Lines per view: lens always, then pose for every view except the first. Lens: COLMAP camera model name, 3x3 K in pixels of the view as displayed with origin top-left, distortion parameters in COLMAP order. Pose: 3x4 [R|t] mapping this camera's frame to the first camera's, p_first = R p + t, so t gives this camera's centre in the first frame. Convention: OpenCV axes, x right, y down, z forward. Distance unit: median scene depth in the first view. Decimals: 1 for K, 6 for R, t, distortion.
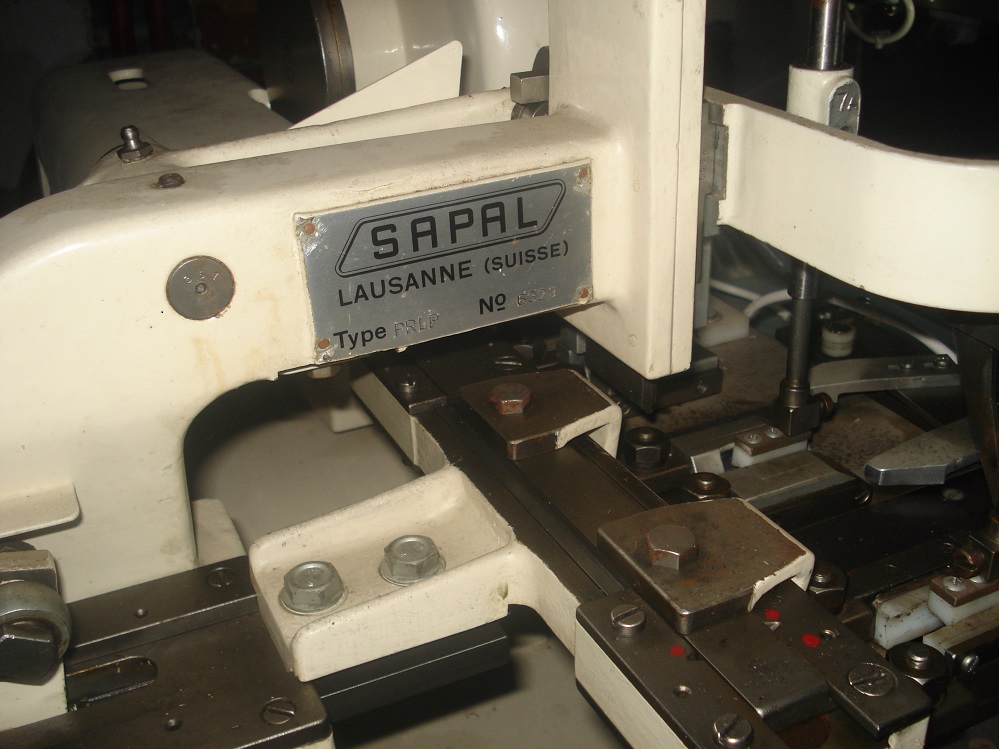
lens RADIAL K [[1115.9, 0, 499.5], [0, 1115.9, 374.5], [0, 0, 1]] dist [-0.081191, -0.036962]
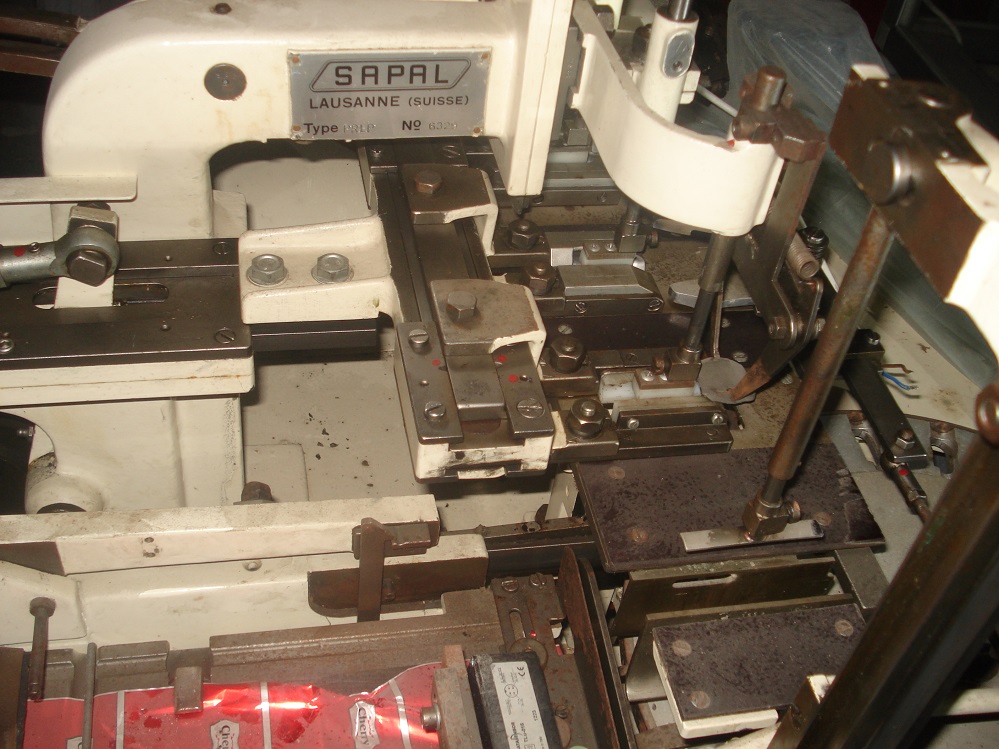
lens RADIAL K [[1115.9, 0, 499.5], [0, 1115.9, 374.5], [0, 0, 1]] dist [-0.081191, -0.036962]
pose [[0.960091, 0.268560, -0.078107, 0.340834], [-0.237019, 0.929509, 0.282552, -0.216576], [0.148484, -0.252763, 0.956067, -0.574493]]
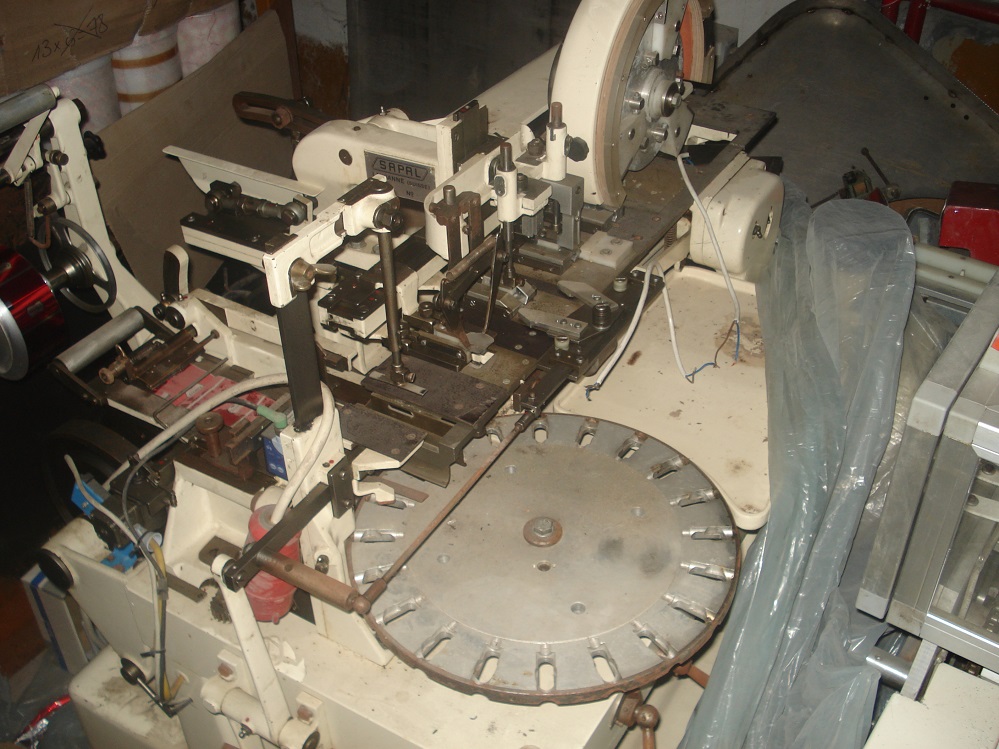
lens RADIAL K [[1115.9, 0, 499.5], [0, 1115.9, 374.5], [0, 0, 1]] dist [-0.081191, -0.036962]
pose [[0.551984, 0.516177, -0.654885, 2.859387], [-0.376689, 0.855024, 0.356426, -0.973263], [0.743922, 0.049947, 0.666398, -1.141993]]
